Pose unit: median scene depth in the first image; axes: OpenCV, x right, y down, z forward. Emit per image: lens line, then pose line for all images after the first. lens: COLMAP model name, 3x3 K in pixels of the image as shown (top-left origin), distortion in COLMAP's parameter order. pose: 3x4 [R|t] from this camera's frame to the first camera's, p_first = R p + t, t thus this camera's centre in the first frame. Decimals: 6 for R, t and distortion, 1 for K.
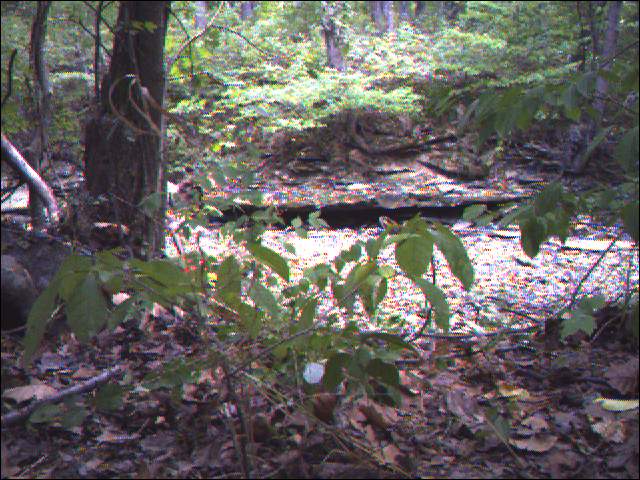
lens RADIAL K [[718.0, 0, 320.3], [0, 718.0, 240.6], [0, 0, 1]] dist [-0.002098, 0.000000]
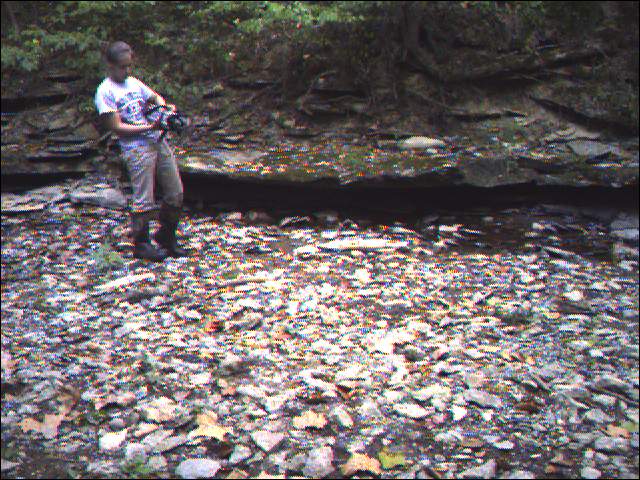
lens RADIAL K [[718.0, 0, 319.1], [0, 718.0, 238.8], [0, 0, 1]] dist [-0.002098, 0.000000]
pose [[0.998045, 0.028398, -0.055670, 0.008524], [-0.025000, 0.997837, 0.060799, -0.033067], [0.057276, -0.059289, 0.996596, 0.442944]]
